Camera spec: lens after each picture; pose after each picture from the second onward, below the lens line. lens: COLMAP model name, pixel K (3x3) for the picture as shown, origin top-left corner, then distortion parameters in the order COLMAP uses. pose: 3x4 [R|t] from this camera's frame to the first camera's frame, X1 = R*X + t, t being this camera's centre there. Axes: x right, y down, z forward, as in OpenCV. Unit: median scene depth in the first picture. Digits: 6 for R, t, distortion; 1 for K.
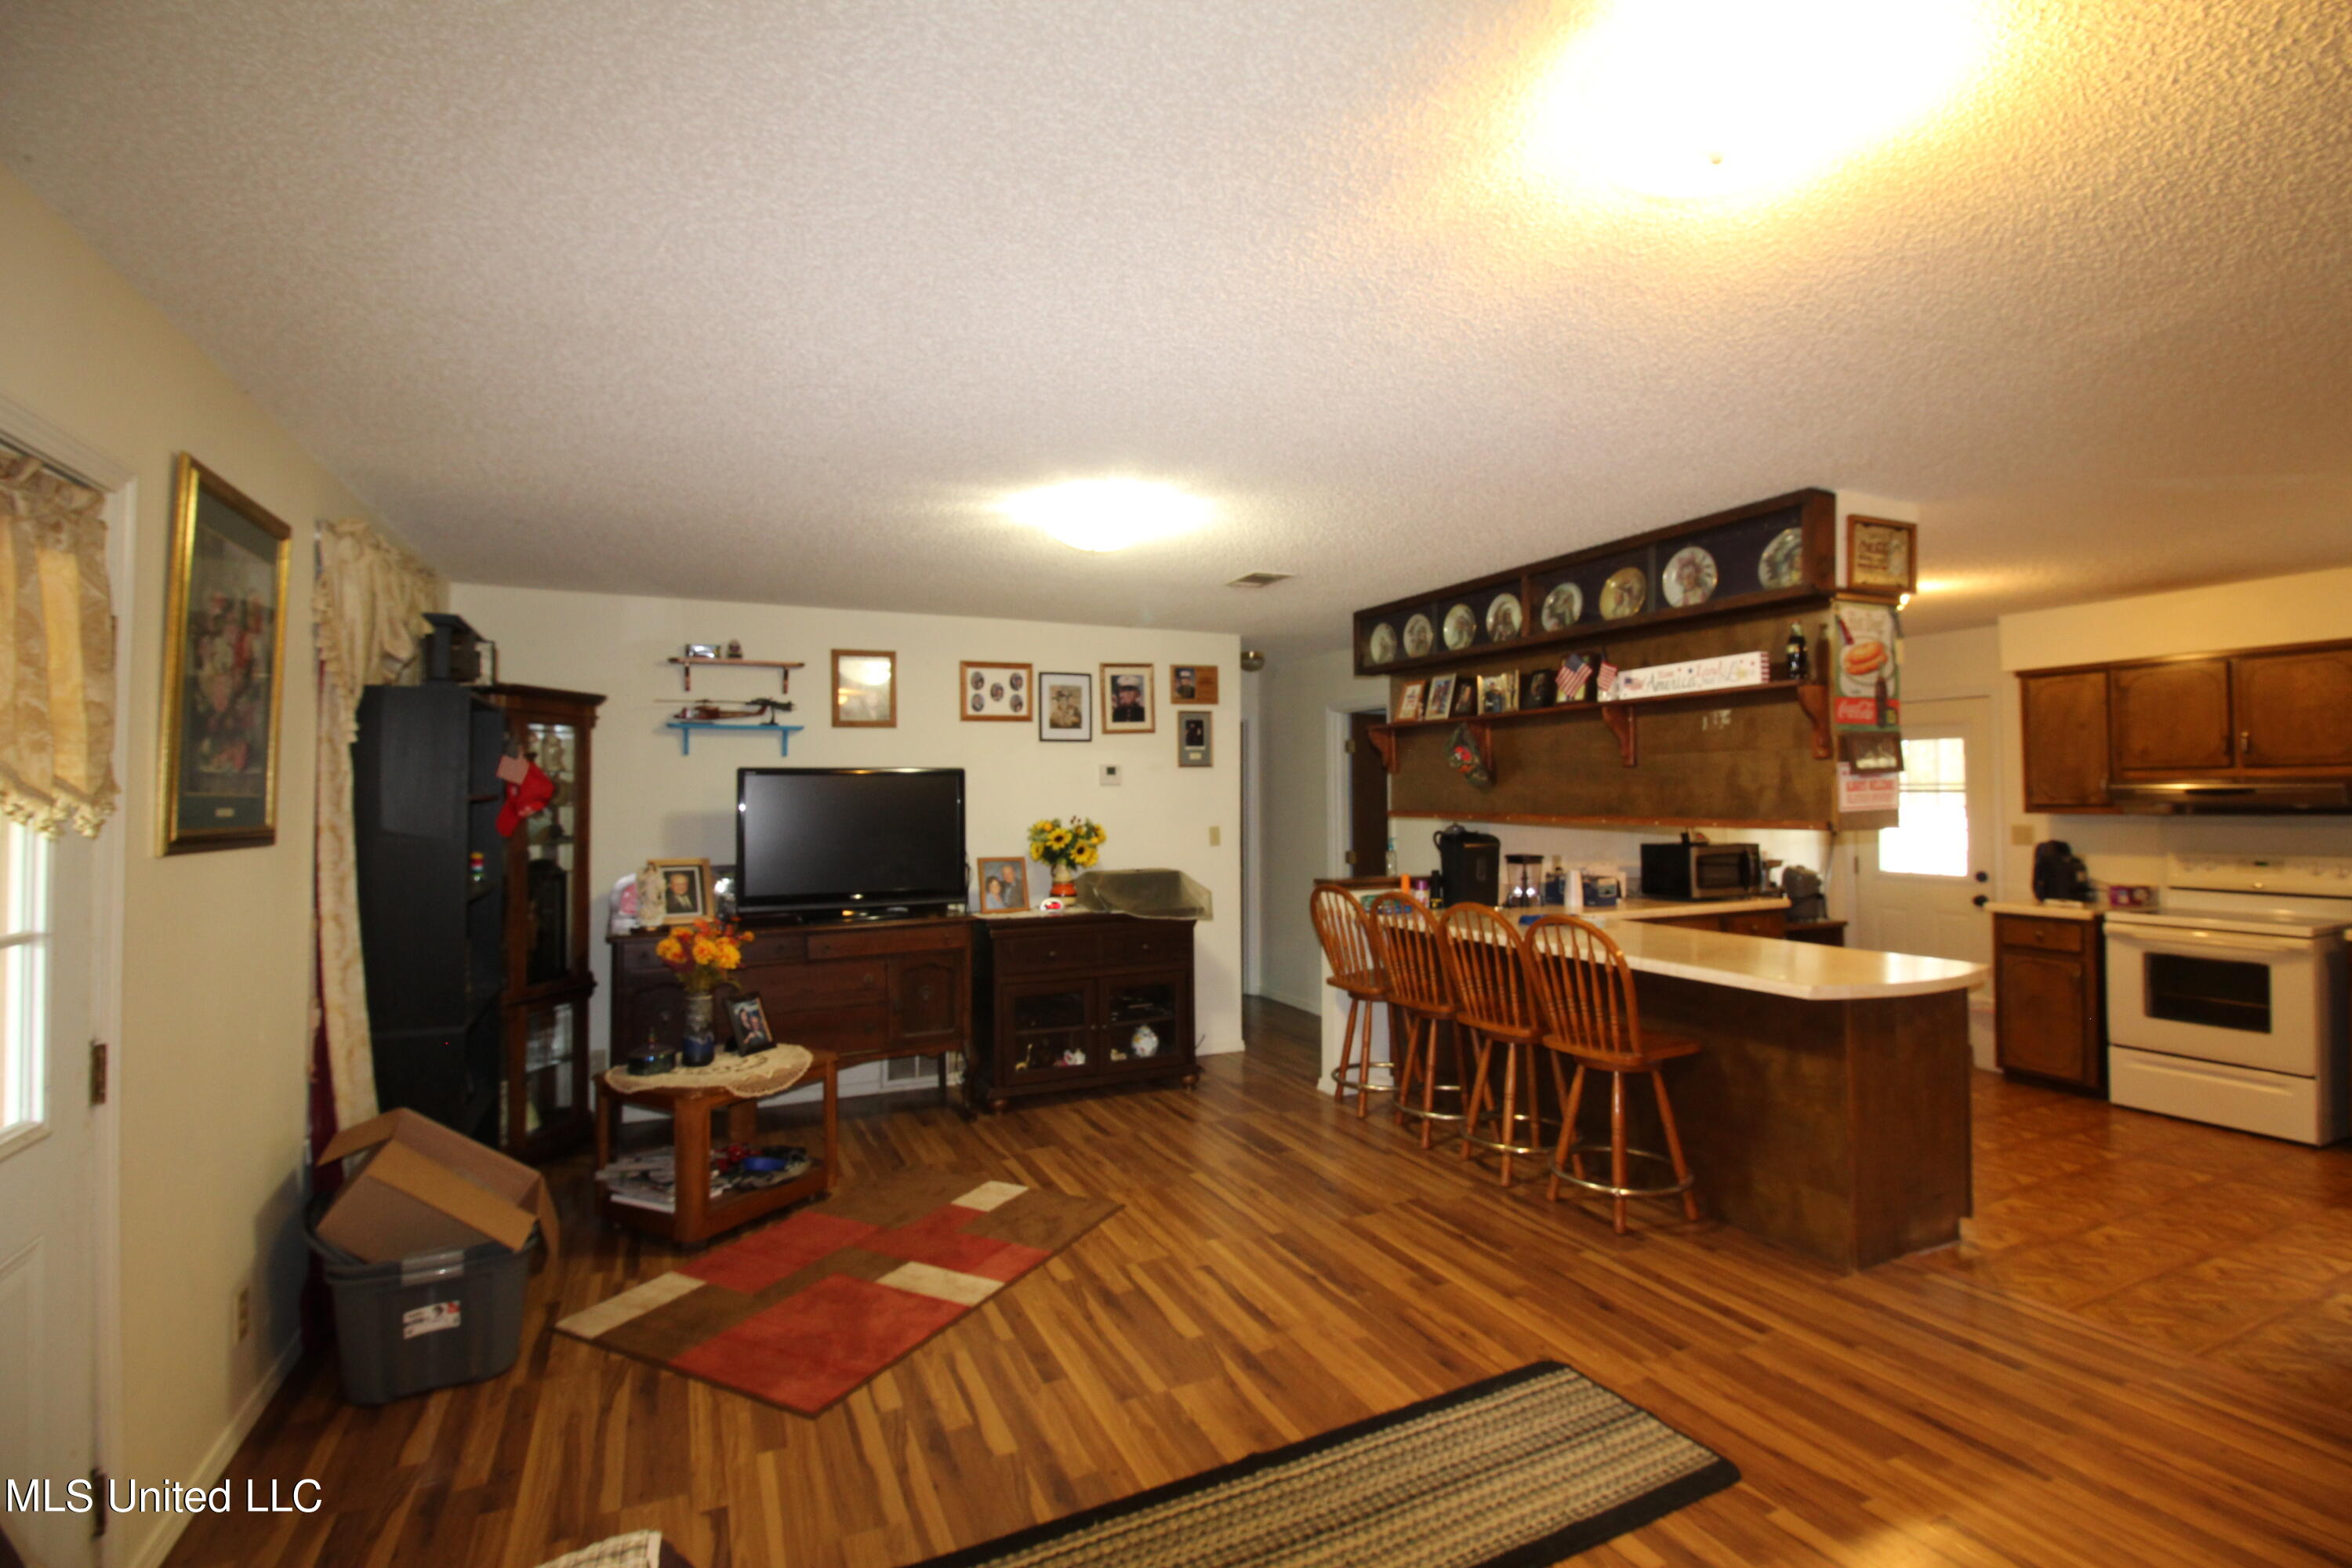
lens RADIAL K [[1072.0, 0, 1177.1], [0, 1072.0, 774.9], [0, 0, 1]] dist [-0.001284, -0.012978]
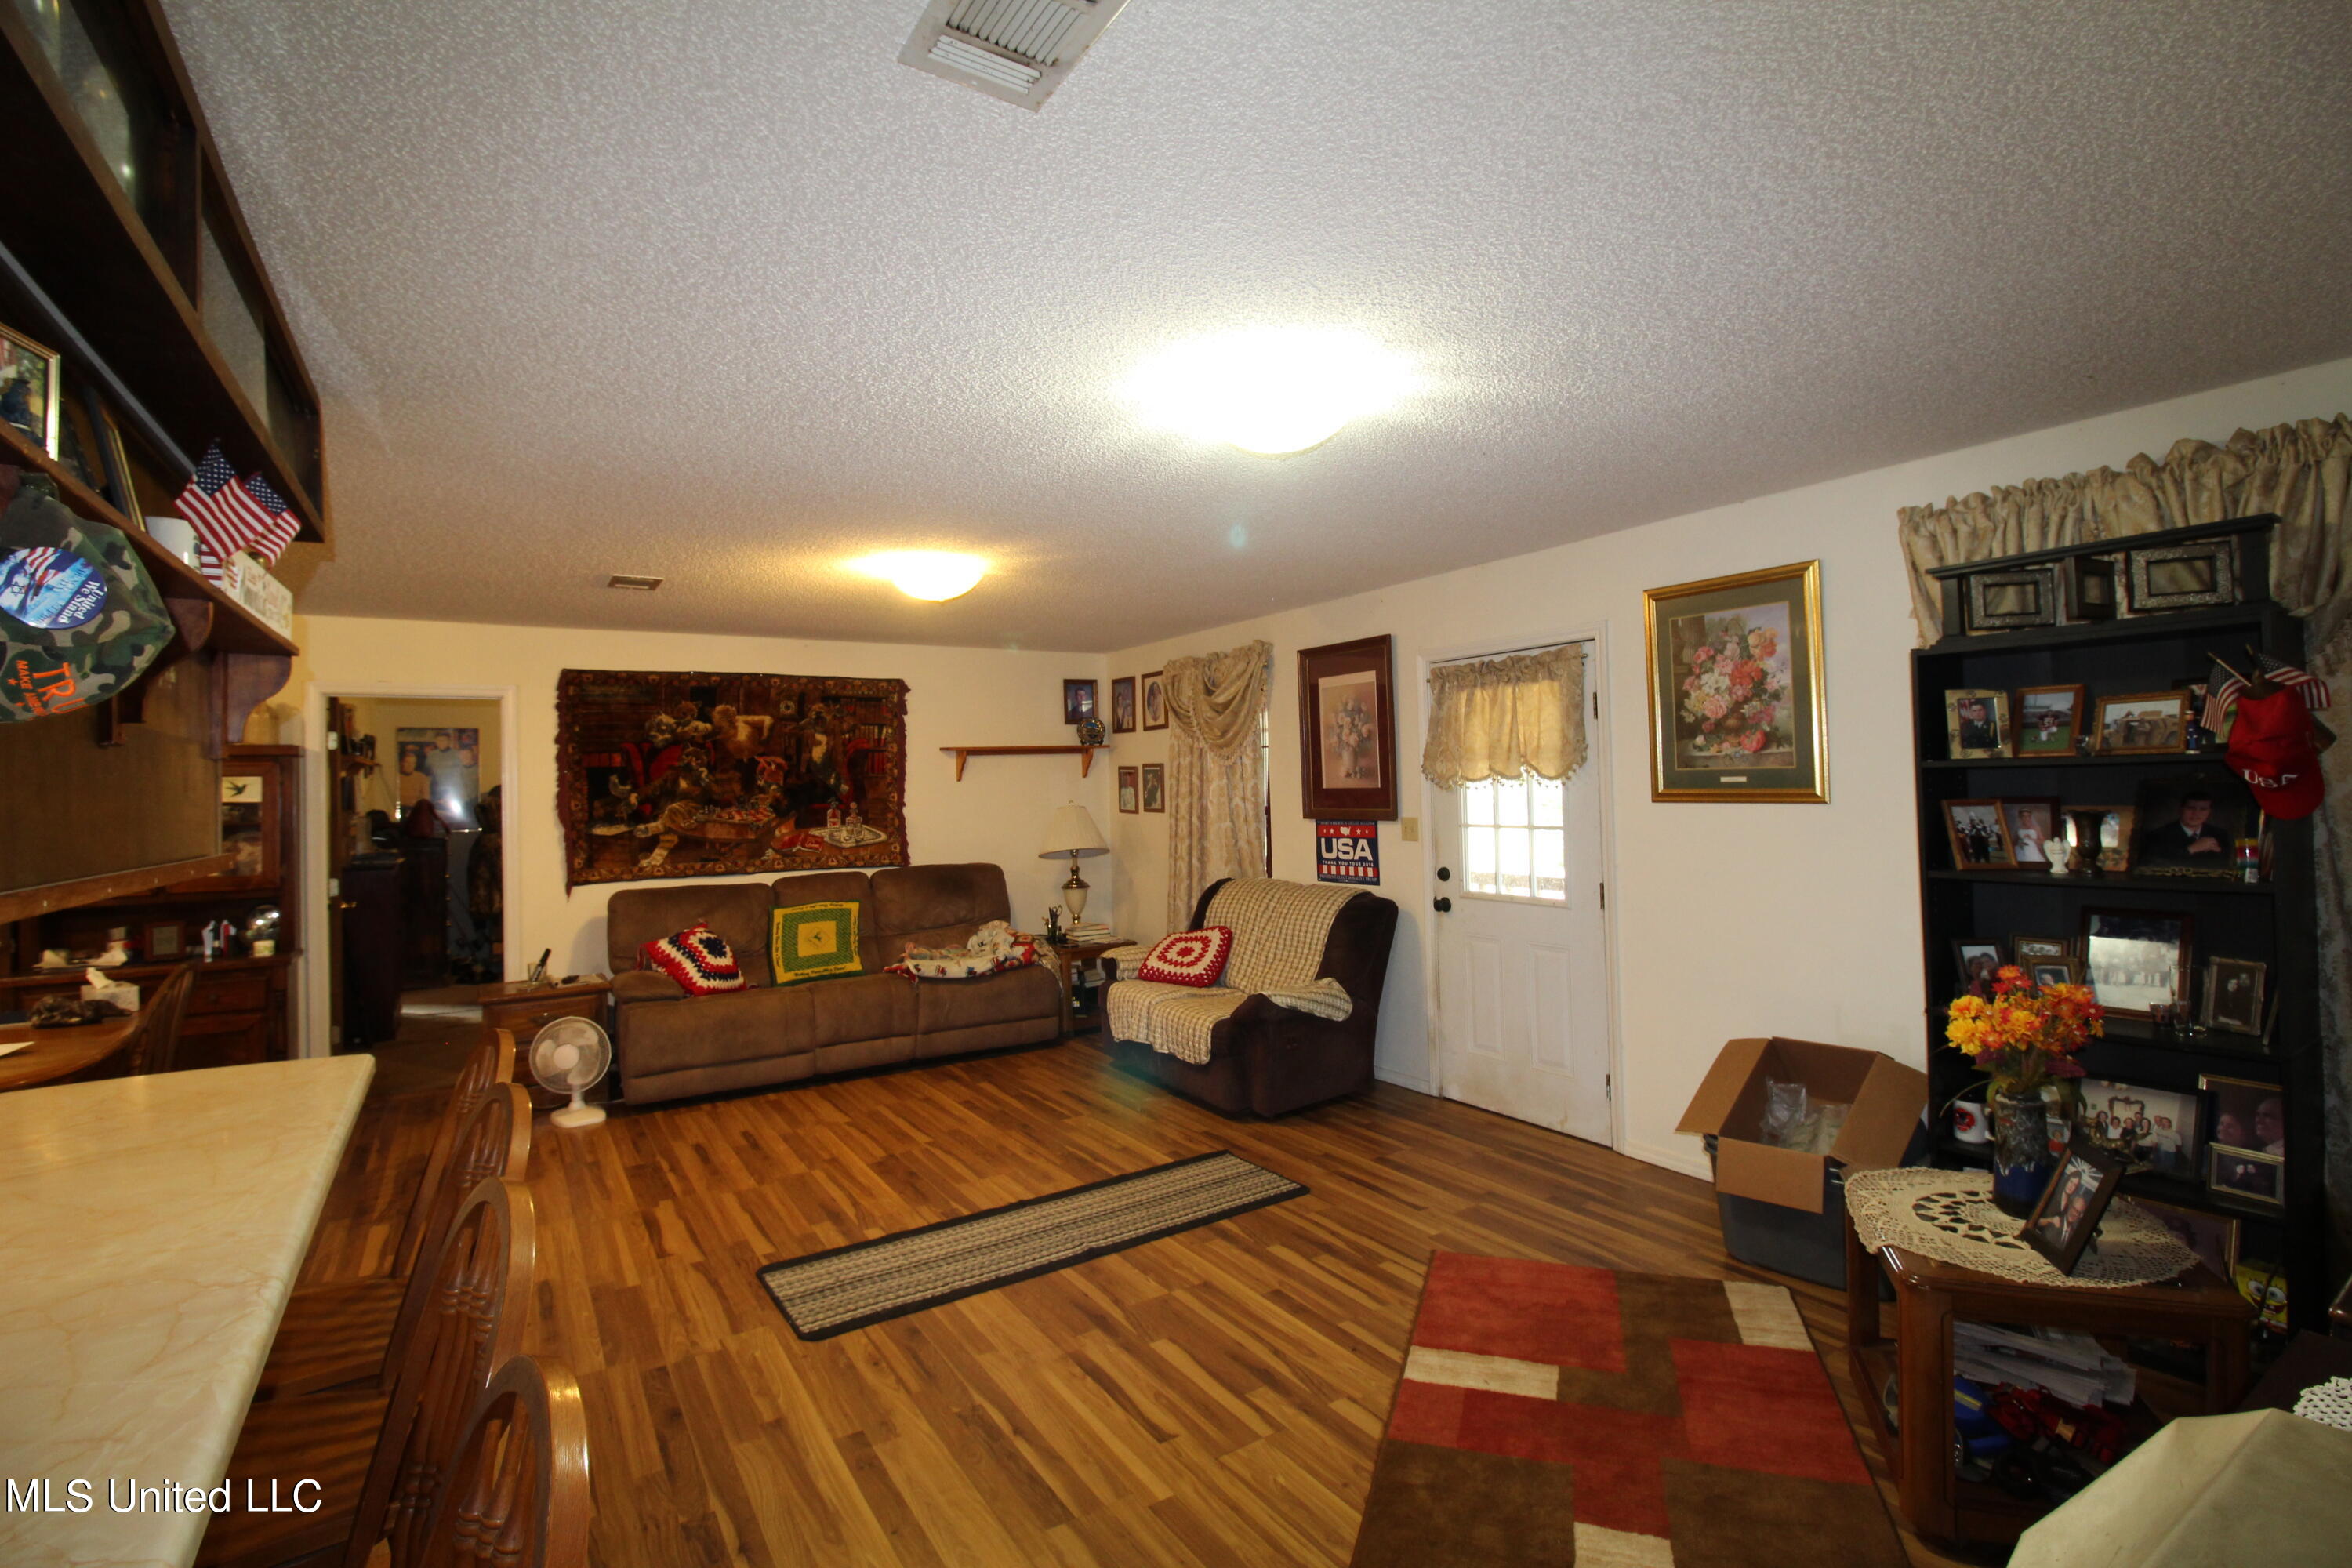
lens RADIAL K [[1072.0, 0, 1177.1], [0, 1072.0, 774.9], [0, 0, 1]] dist [-0.001284, -0.012978]
pose [[-0.989244, 0.028094, -0.143548, 0.116626], [0.032436, 0.999081, -0.028001, 0.035559], [0.142630, -0.032356, -0.989247, 1.853551]]
